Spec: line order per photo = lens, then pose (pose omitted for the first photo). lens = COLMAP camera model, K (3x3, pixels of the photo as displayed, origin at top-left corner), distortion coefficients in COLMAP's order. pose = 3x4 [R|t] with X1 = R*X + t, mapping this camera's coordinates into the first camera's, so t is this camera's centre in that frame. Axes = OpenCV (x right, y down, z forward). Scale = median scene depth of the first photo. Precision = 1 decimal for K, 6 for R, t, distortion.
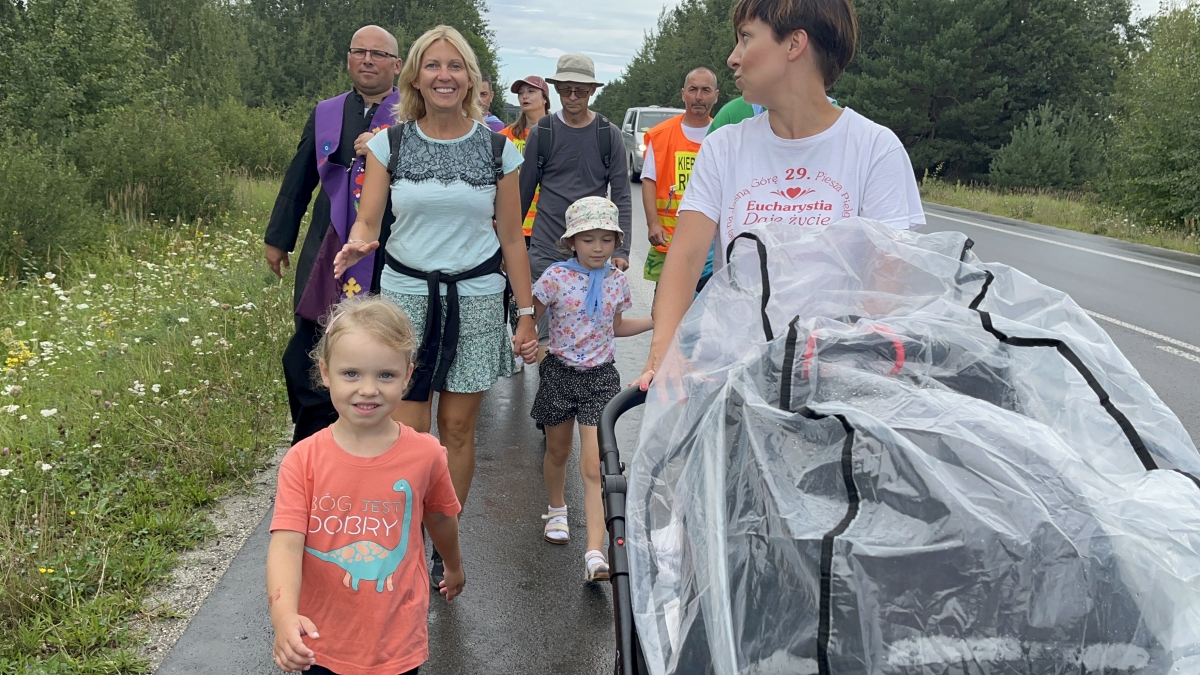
lens RADIAL K [[1066.9, 0, 624.4], [0, 1066.9, 352.2], [0, 0, 1]] dist [0.040753, -0.028466]
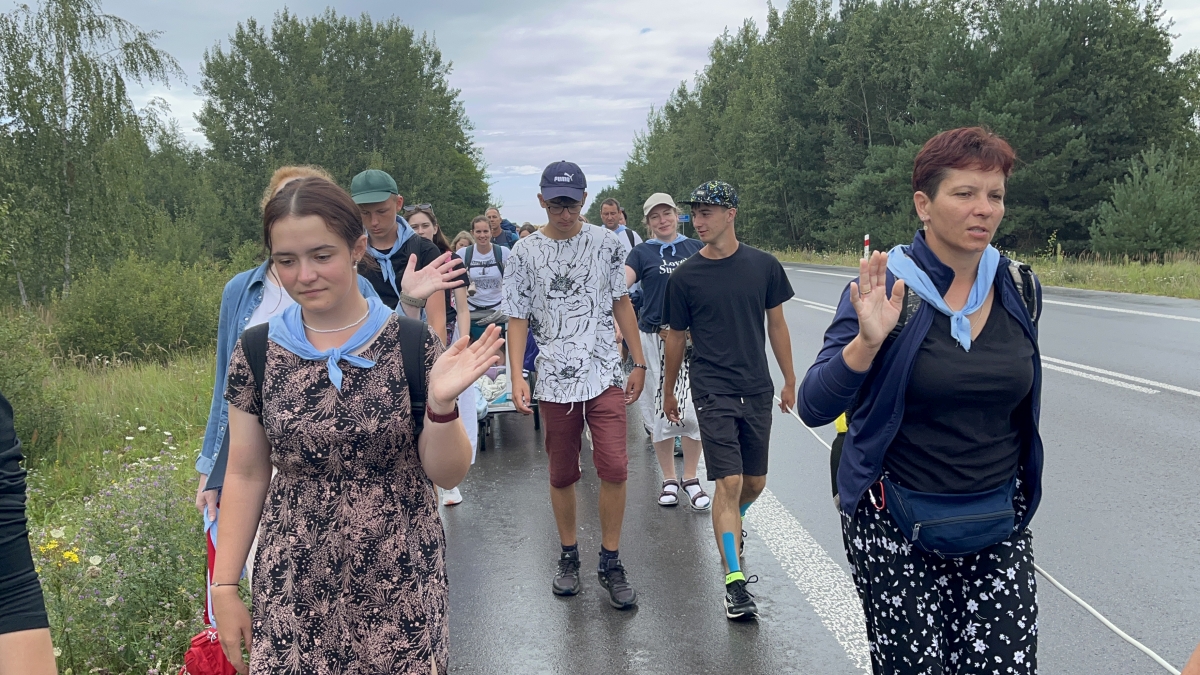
lens RADIAL K [[1065.2, 0, 599.1], [0, 1065.2, 352.2], [0, 0, 1]] dist [0.051499, -0.054205]
pose [[0.993893, -0.105897, -0.031028, -0.013363], [0.102443, 0.989973, -0.097260, -0.034671], [0.041016, 0.093487, 0.994775, 0.153046]]
